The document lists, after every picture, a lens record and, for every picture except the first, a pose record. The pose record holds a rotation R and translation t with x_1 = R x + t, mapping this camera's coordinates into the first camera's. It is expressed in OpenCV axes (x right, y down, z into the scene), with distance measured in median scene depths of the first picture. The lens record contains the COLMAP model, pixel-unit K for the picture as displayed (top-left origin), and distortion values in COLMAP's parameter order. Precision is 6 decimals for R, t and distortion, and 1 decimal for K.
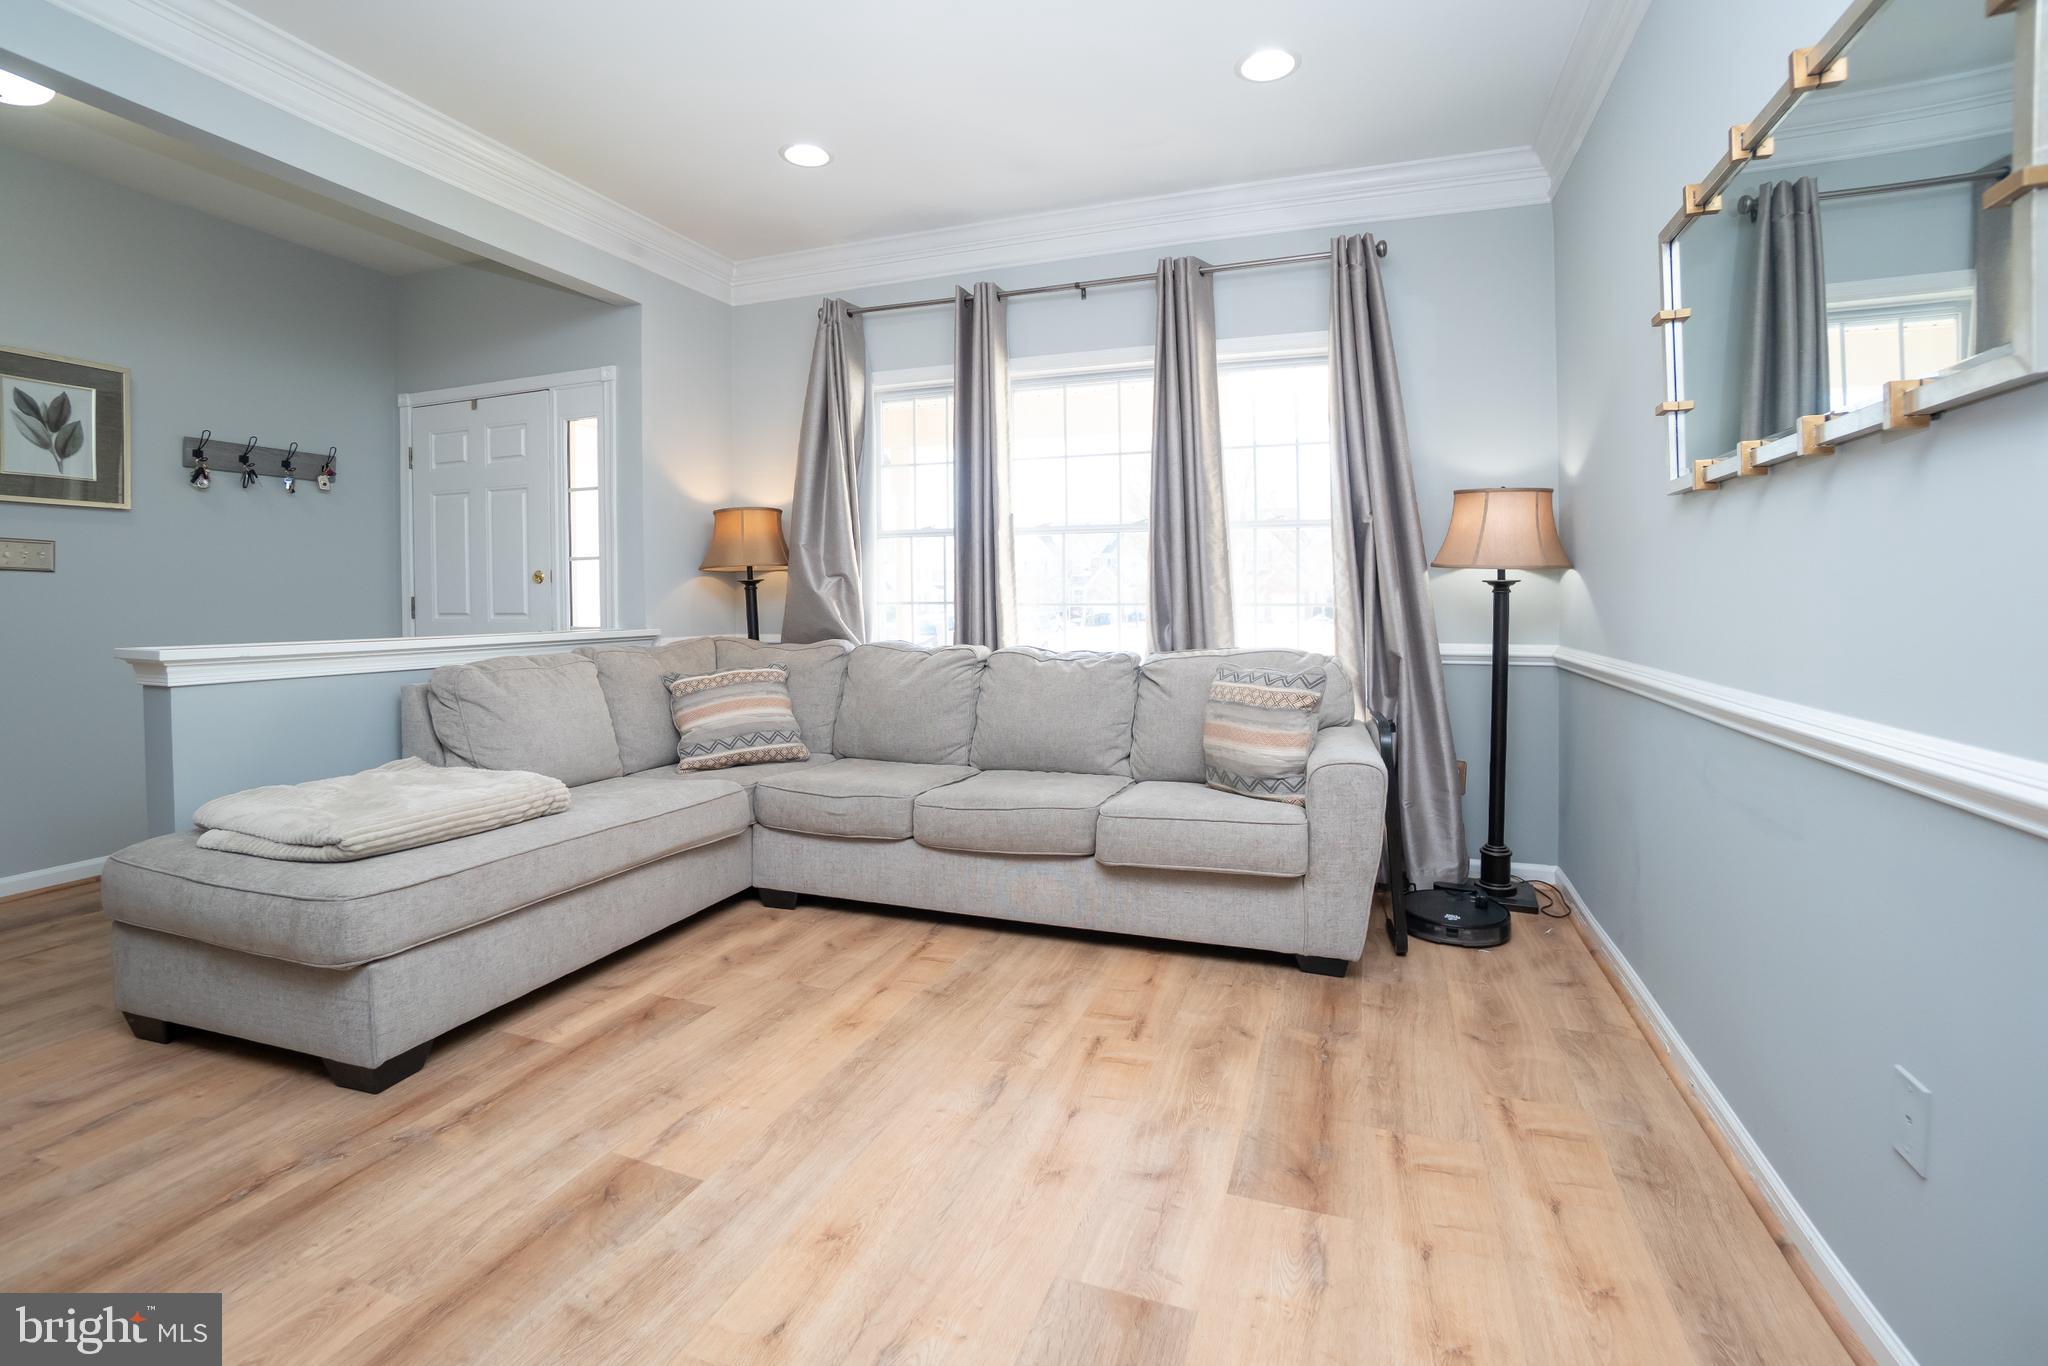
lens RADIAL K [[929.5, 0, 1020.3], [0, 929.5, 665.8], [0, 0, 1]] dist [-0.059083, 0.022682]
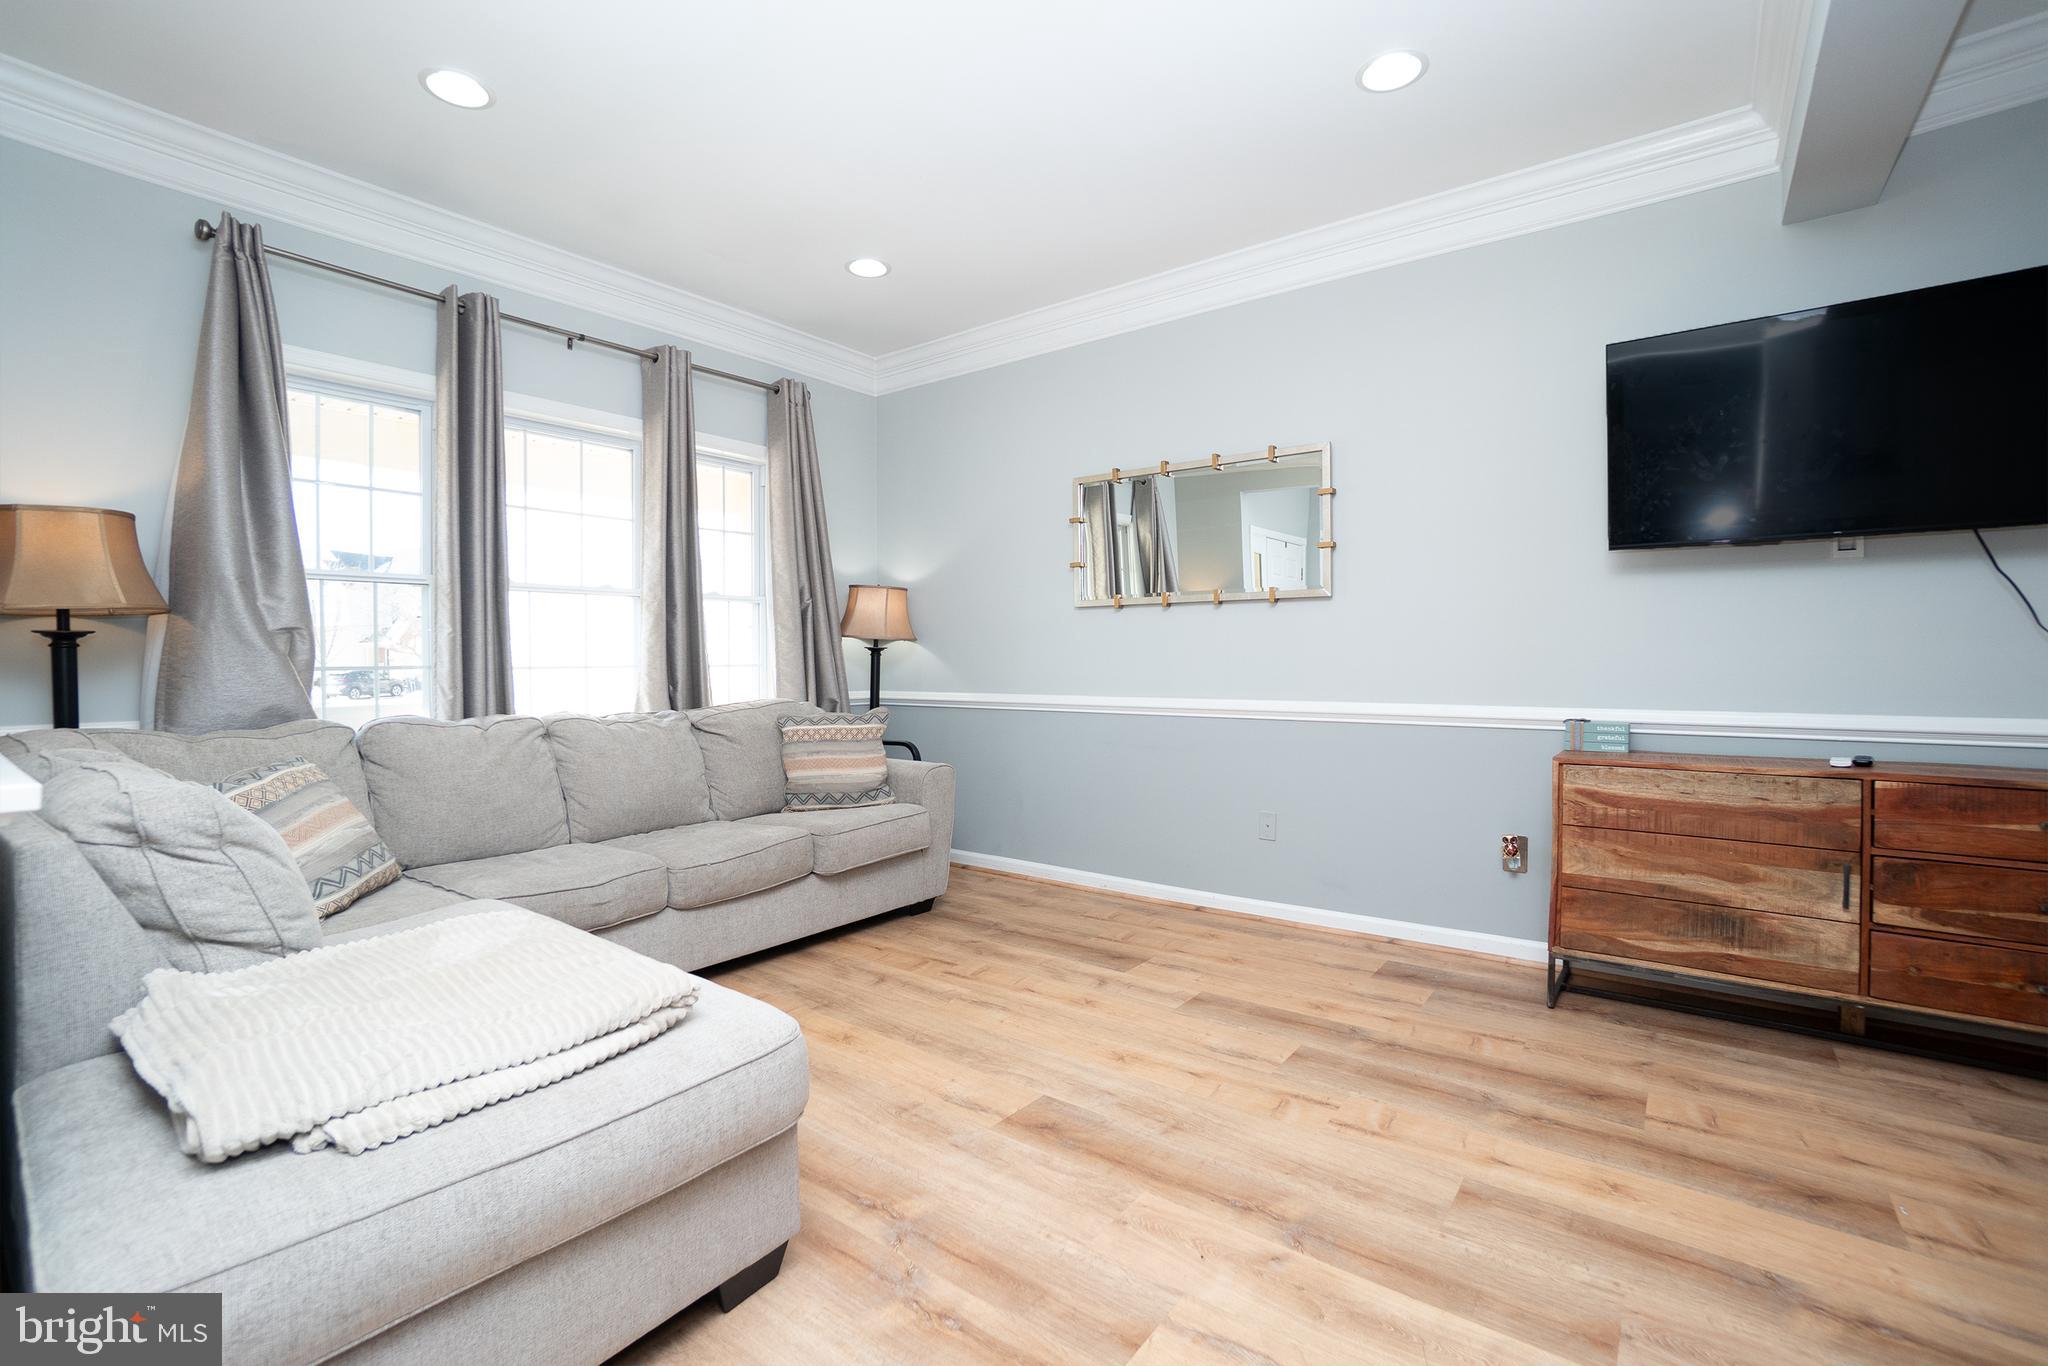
lens RADIAL K [[970.4, 0, 1016.5], [0, 970.4, 709.3], [0, 0, 1]] dist [-0.025645, 0.000438]
pose [[0.262242, -0.049268, 0.963744, -1.244033], [0.065283, 0.997314, 0.033220, -0.039461], [-0.962791, 0.054204, 0.264754, 0.456909]]
